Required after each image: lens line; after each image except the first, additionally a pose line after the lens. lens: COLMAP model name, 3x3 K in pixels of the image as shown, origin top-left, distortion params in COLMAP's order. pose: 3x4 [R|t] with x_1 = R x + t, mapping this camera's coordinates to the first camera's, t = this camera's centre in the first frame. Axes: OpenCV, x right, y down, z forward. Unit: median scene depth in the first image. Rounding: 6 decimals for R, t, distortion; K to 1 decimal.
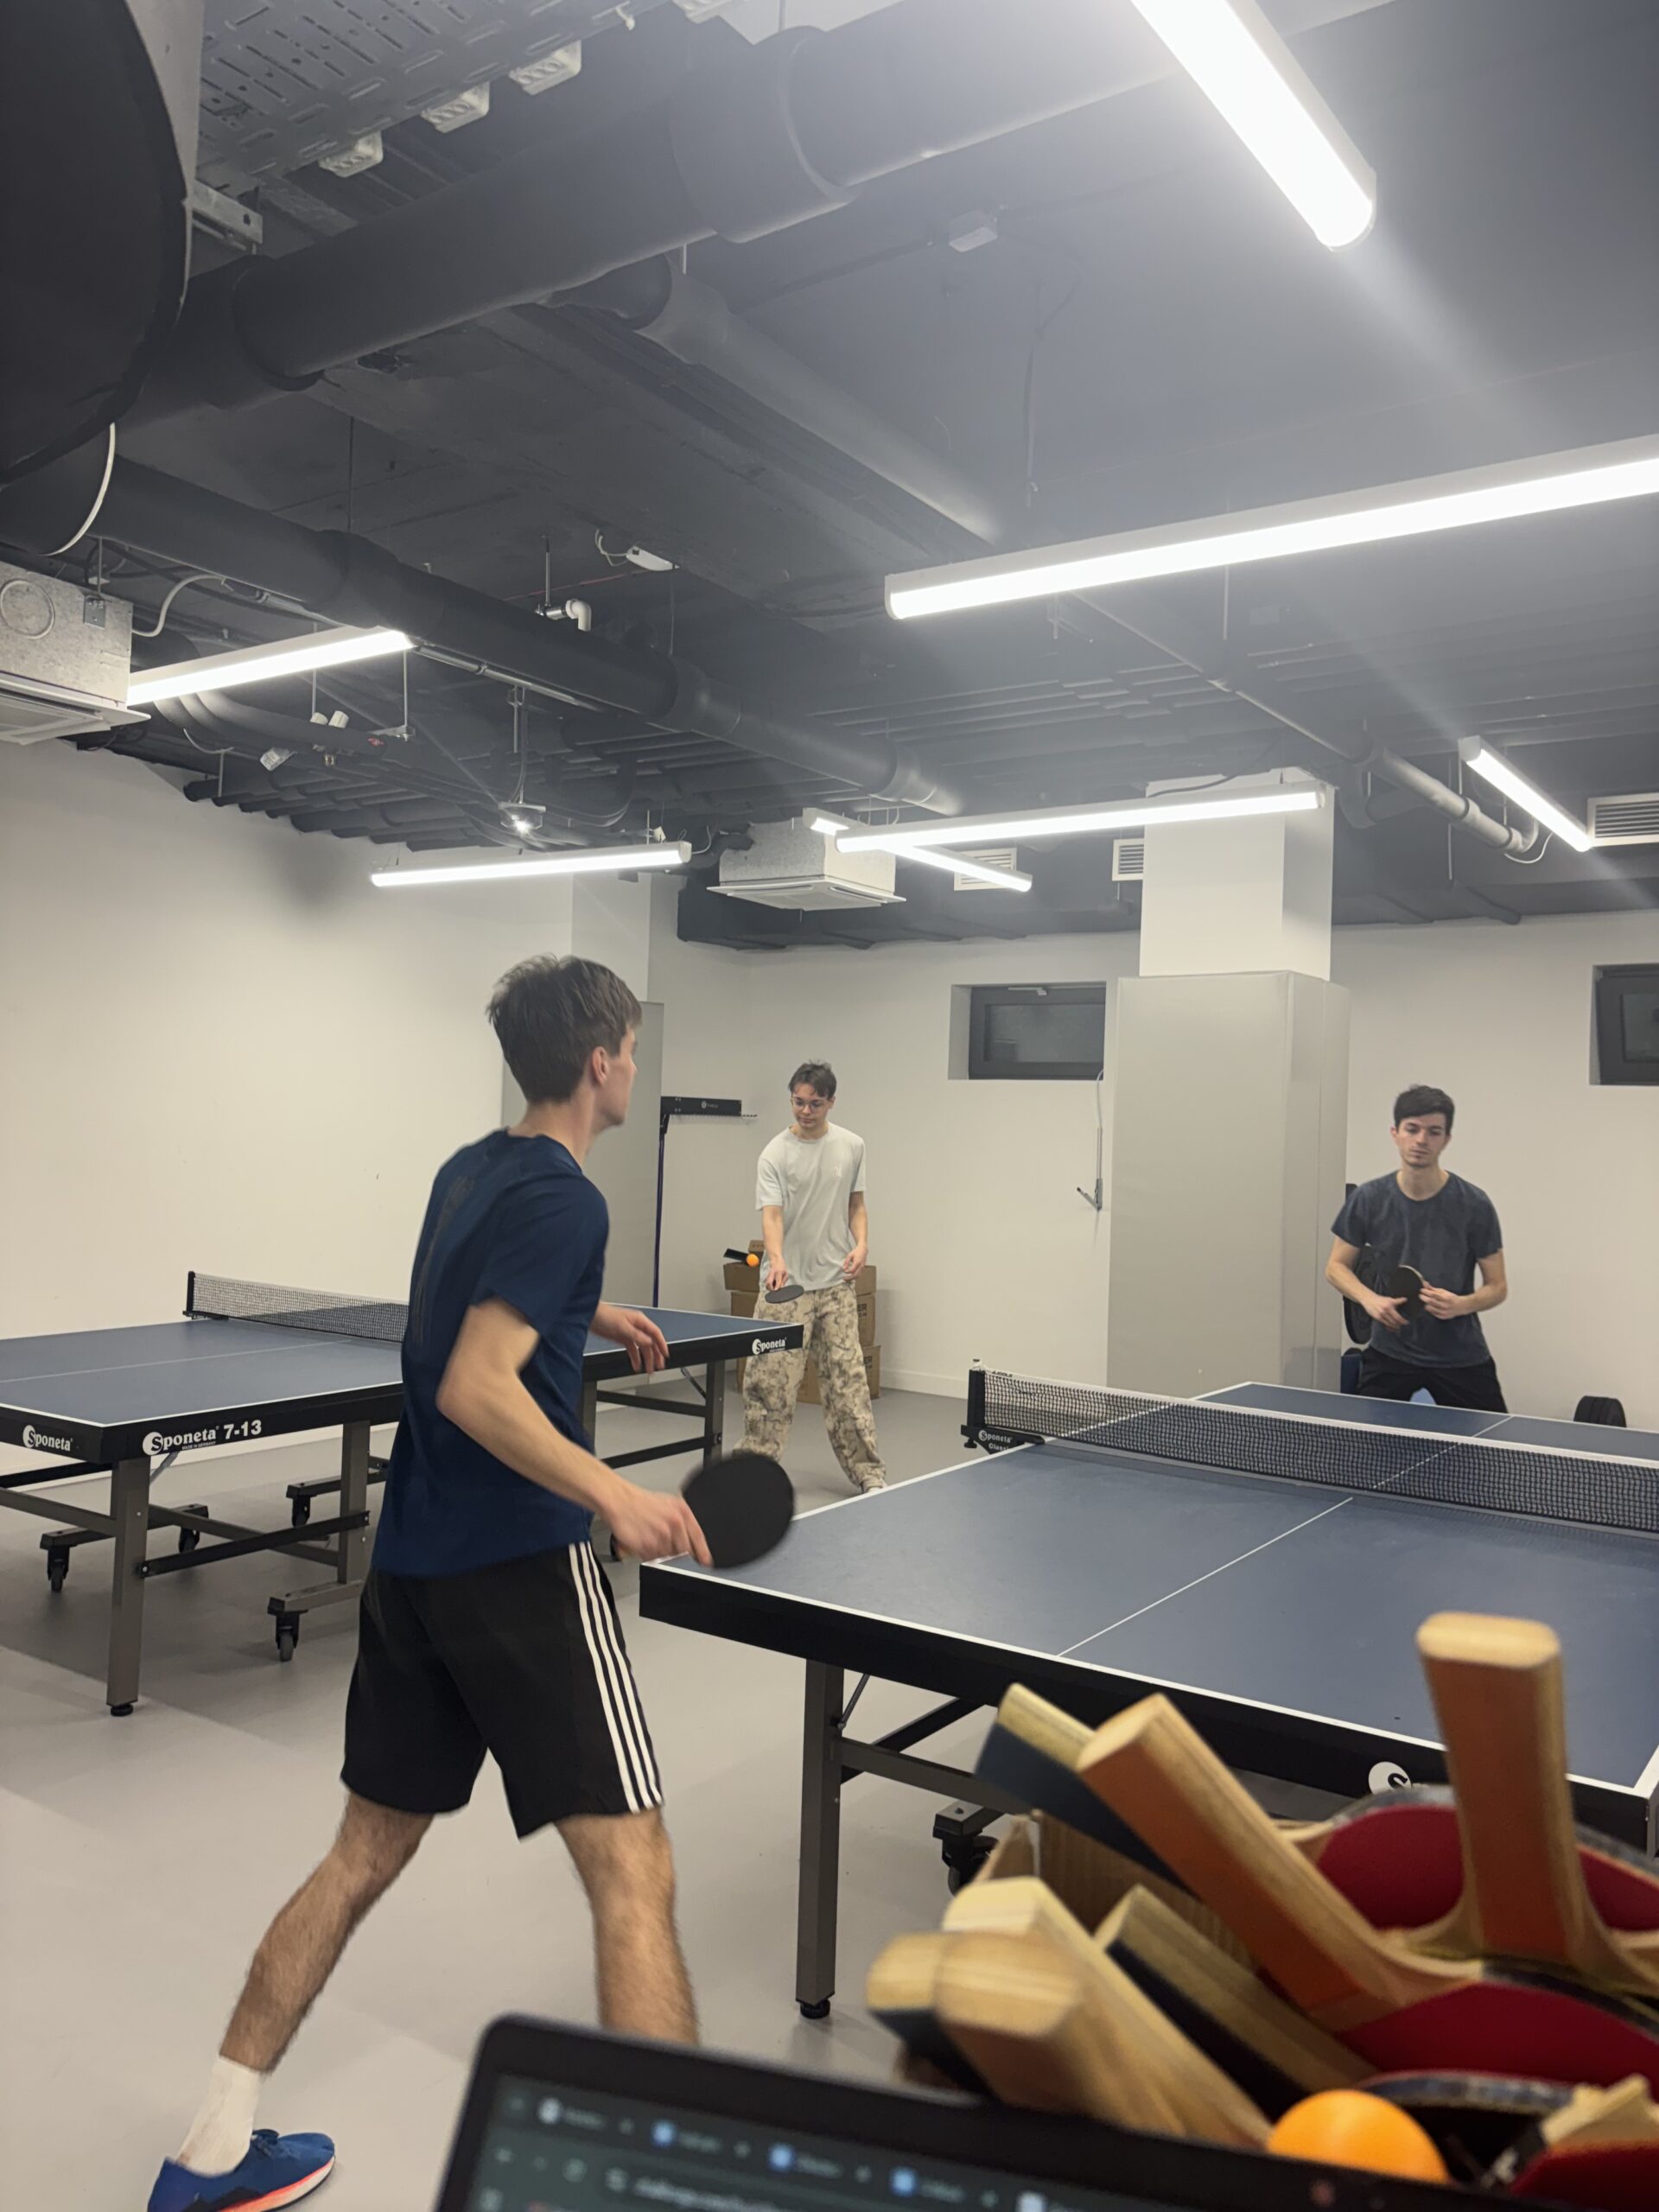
lens RADIAL K [[1664.4, 0, 854.9], [0, 1664.4, 1106.6], [0, 0, 1]] dist [0.053133, -0.077825]
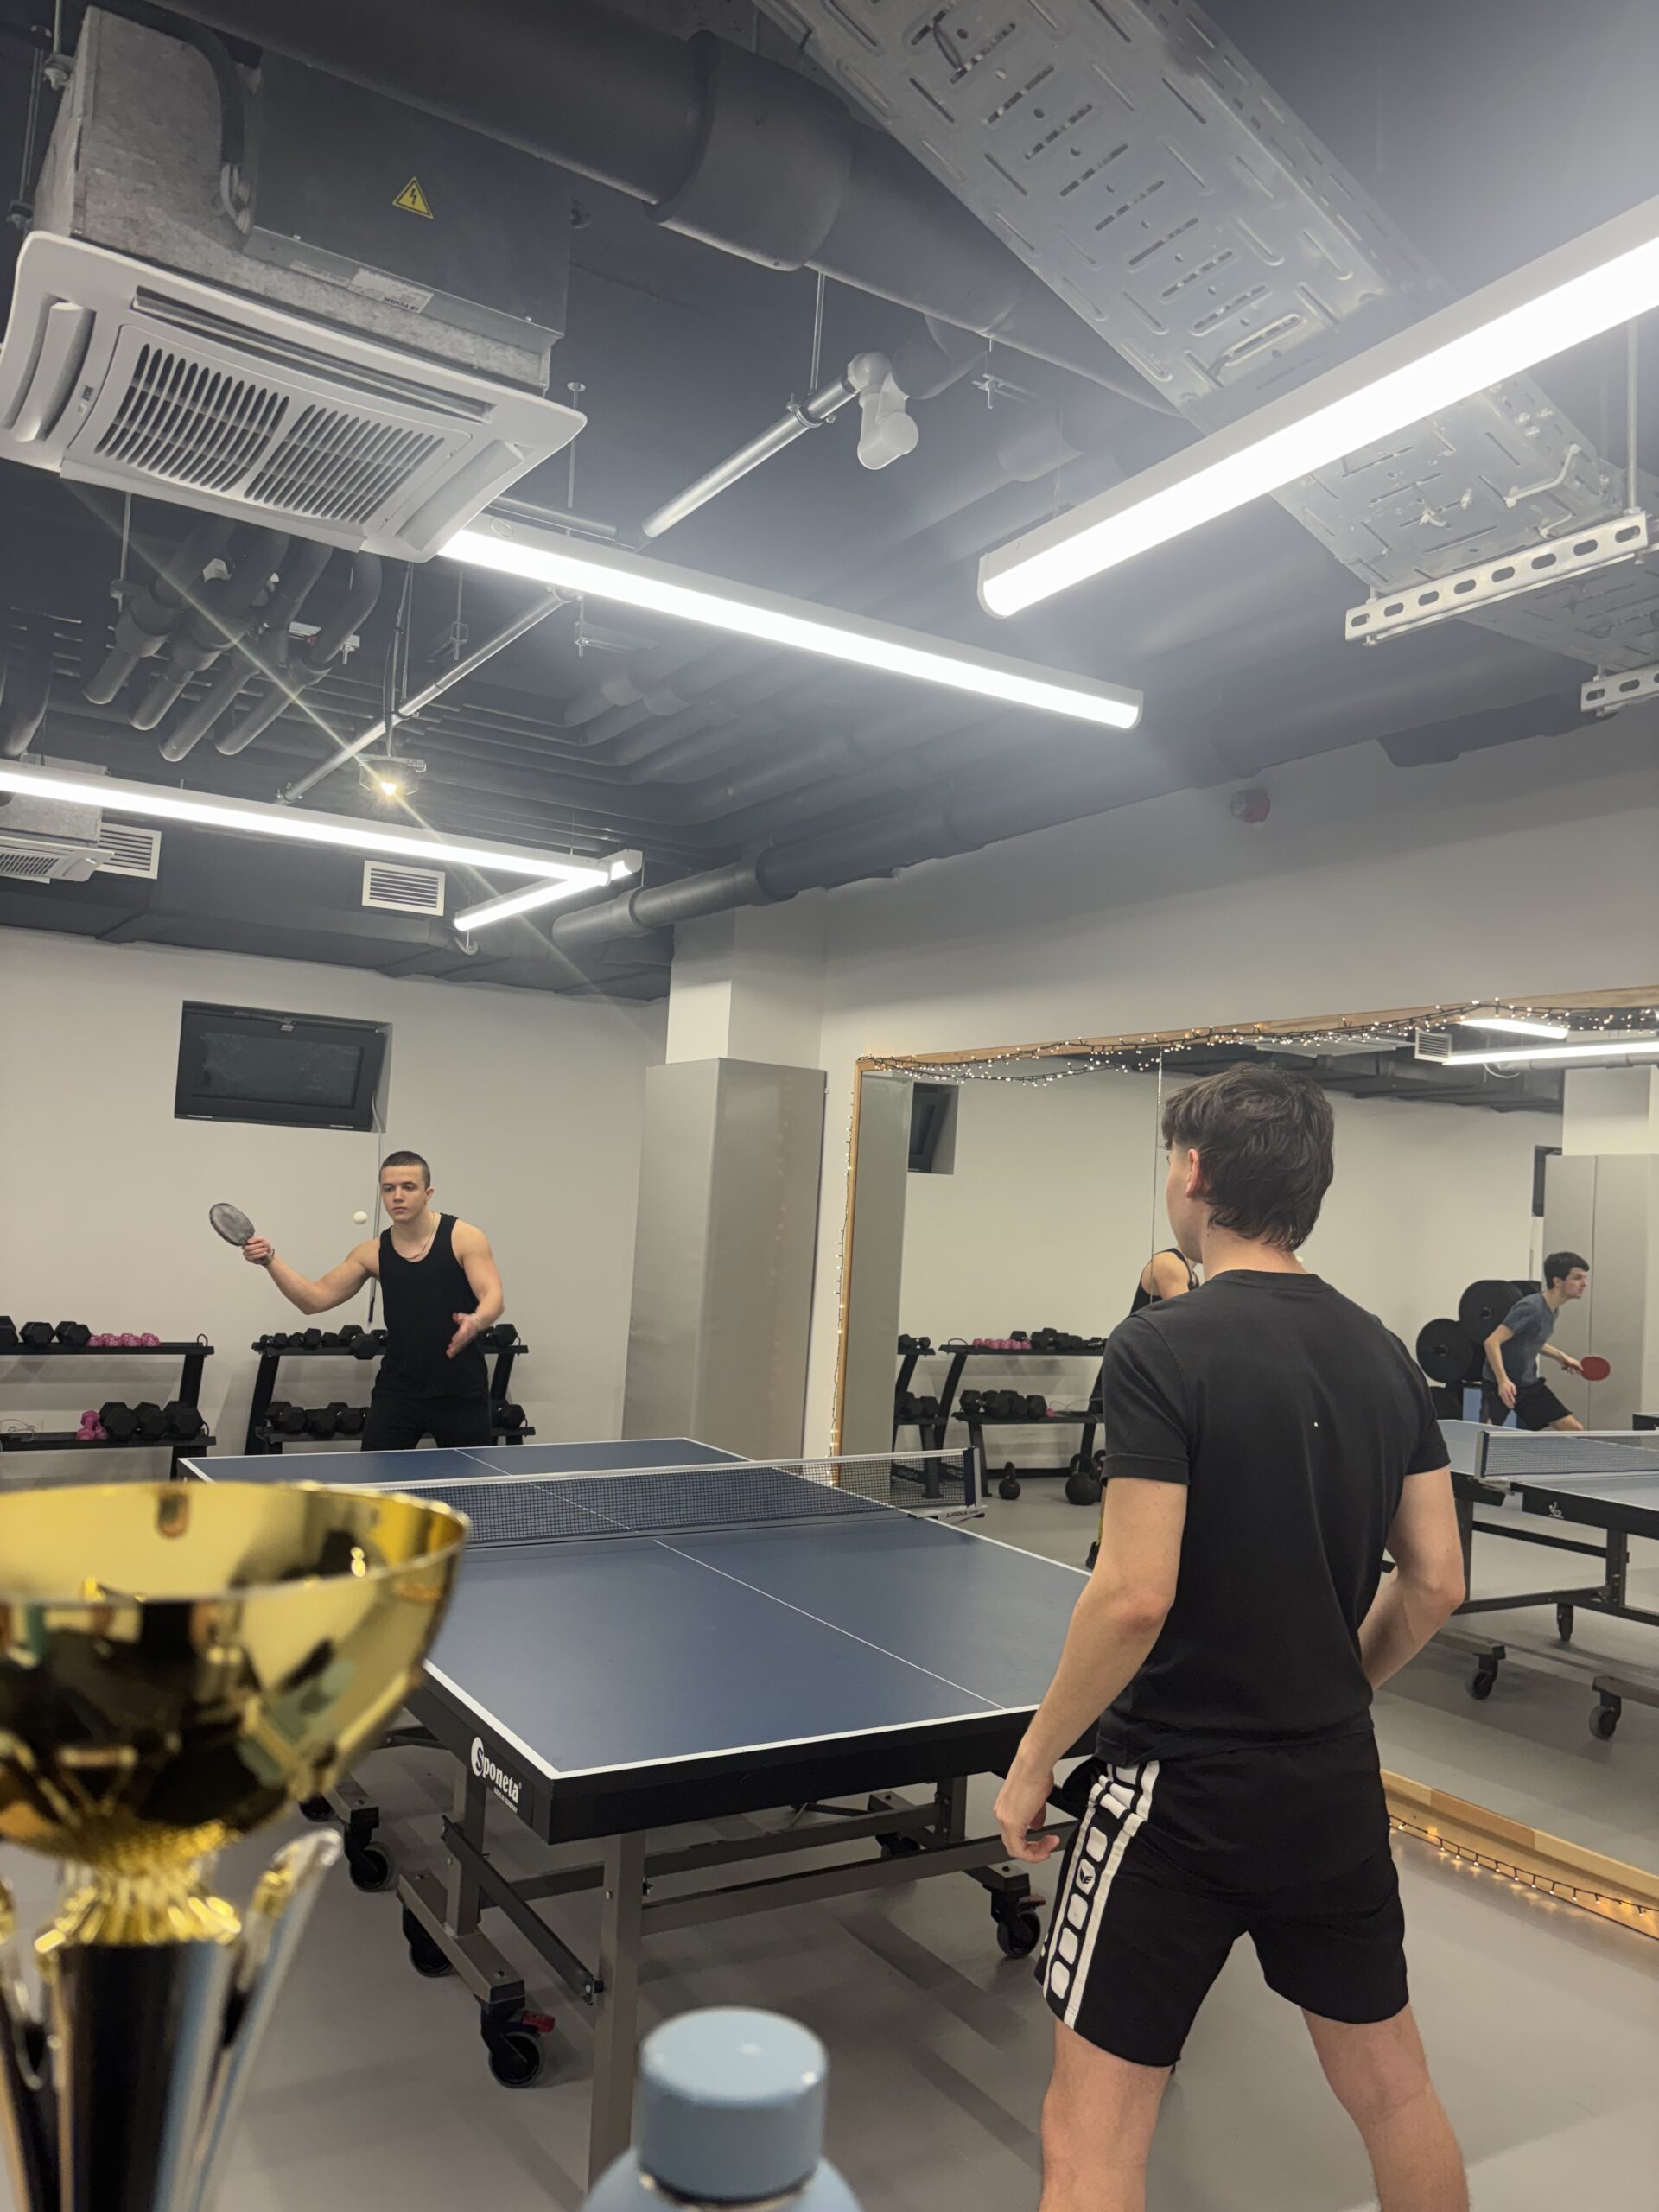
lens RADIAL K [[1671.0, 0, 844.3], [0, 1671.0, 1106.4], [0, 0, 1]] dist [0.053516, -0.081140]
pose [[0.410394, 0.045273, 0.910784, -0.540114], [-0.041960, 0.998646, -0.030734, -0.011171], [-0.910942, -0.025604, 0.411738, 0.388579]]
